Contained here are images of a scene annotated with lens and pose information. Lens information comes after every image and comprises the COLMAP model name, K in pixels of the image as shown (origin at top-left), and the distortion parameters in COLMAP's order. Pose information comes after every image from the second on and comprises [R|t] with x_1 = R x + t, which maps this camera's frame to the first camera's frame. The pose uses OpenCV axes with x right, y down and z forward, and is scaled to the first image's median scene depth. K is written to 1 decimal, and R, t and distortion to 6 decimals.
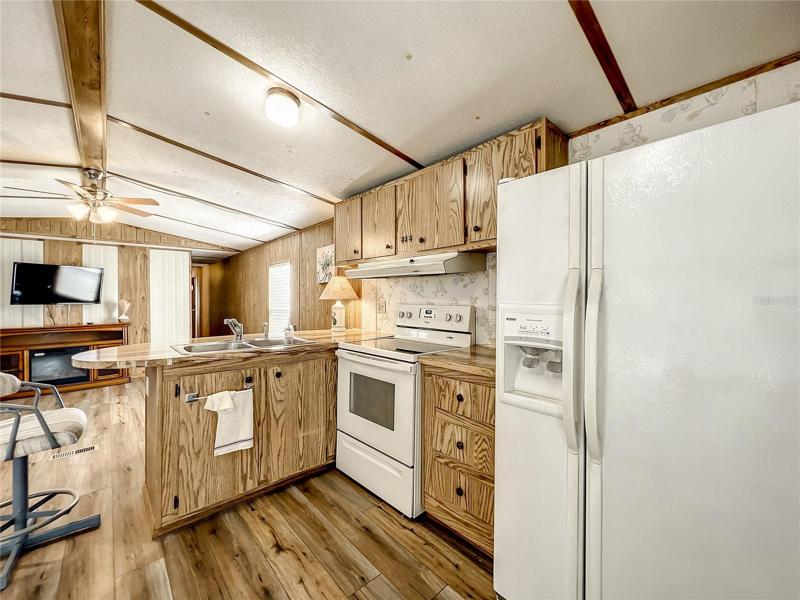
lens RADIAL K [[325.0, 0, 400.2], [0, 325.0, 301.7], [0, 0, 1]] dist [-0.002807, 0.000144]
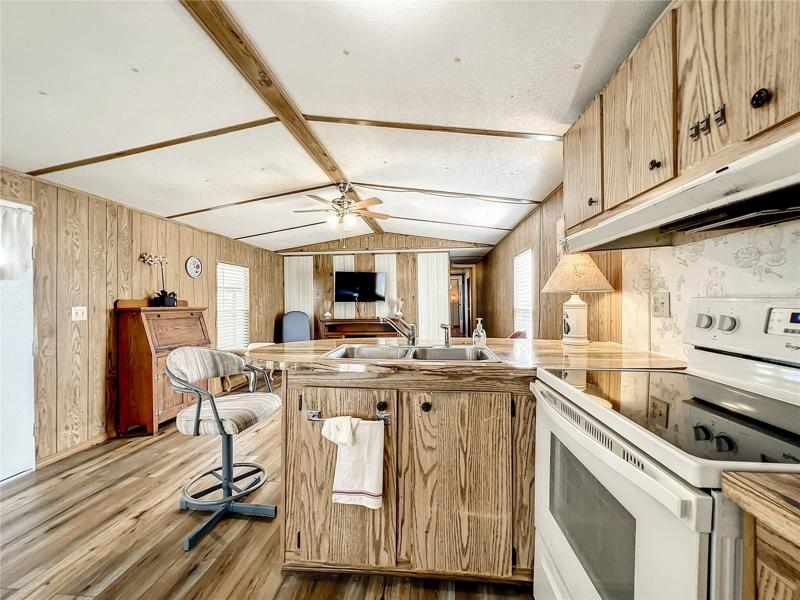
lens RADIAL K [[325.0, 0, 400.0], [0, 325.0, 301.6], [0, 0, 1]] dist [-0.002807, 0.000144]
pose [[0.669264, 0.000036, -0.743025, 0.060508], [-0.001788, 0.999997, -0.001563, 0.016593], [0.743023, 0.002374, 0.669262, 0.481035]]
